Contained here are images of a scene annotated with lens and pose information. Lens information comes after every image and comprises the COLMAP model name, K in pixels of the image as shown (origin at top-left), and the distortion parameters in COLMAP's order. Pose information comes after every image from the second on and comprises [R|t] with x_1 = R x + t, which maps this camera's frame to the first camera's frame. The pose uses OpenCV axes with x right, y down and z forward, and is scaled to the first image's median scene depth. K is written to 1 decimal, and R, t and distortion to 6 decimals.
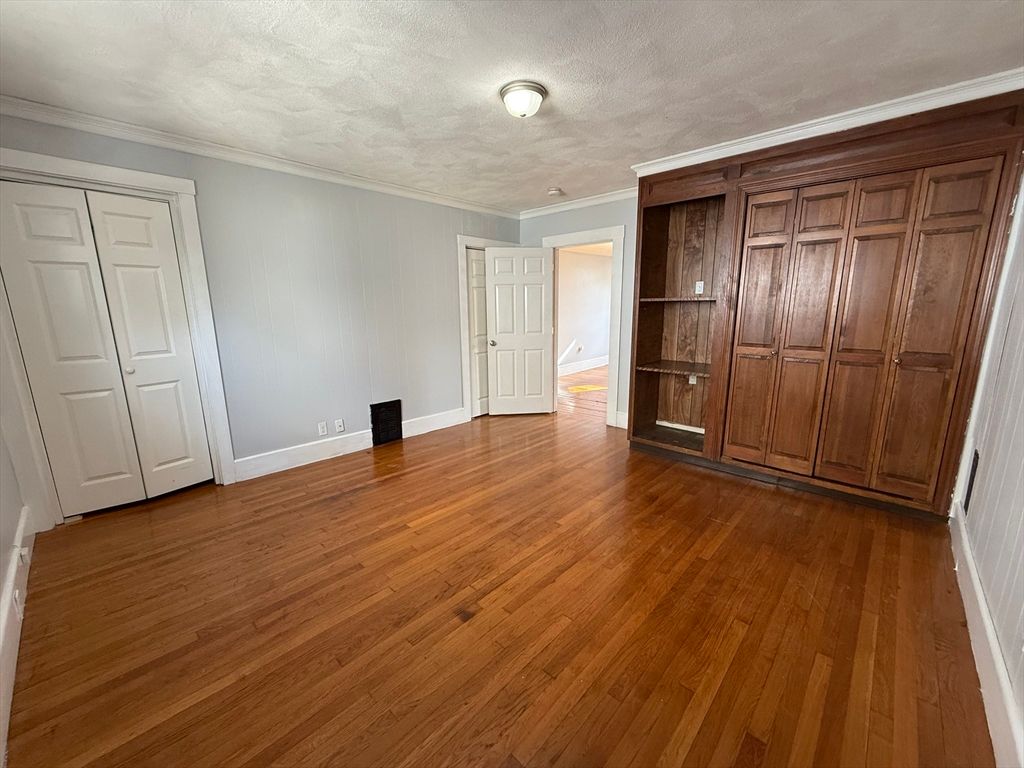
lens RADIAL K [[405.1, 0, 512.9], [0, 405.1, 388.4], [0, 0, 1]] dist [-0.007420, 0.000758]
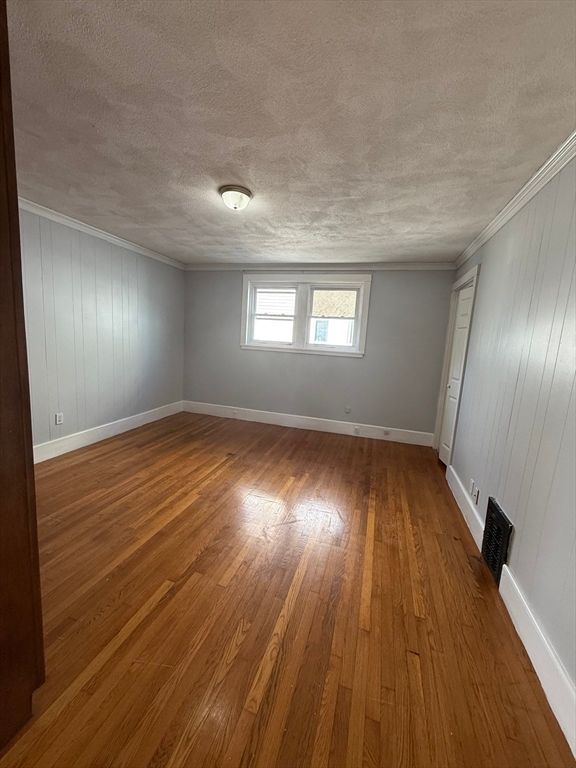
lens RADIAL K [[303.8, 0, 290.9], [0, 303.8, 381.3], [0, 0, 1]] dist [-0.007420, 0.000758]
pose [[-0.896682, 0.011985, -0.442512, 0.347901], [-0.141033, 0.939810, 0.311235, -0.488395], [0.419608, 0.341488, -0.841020, 2.297665]]
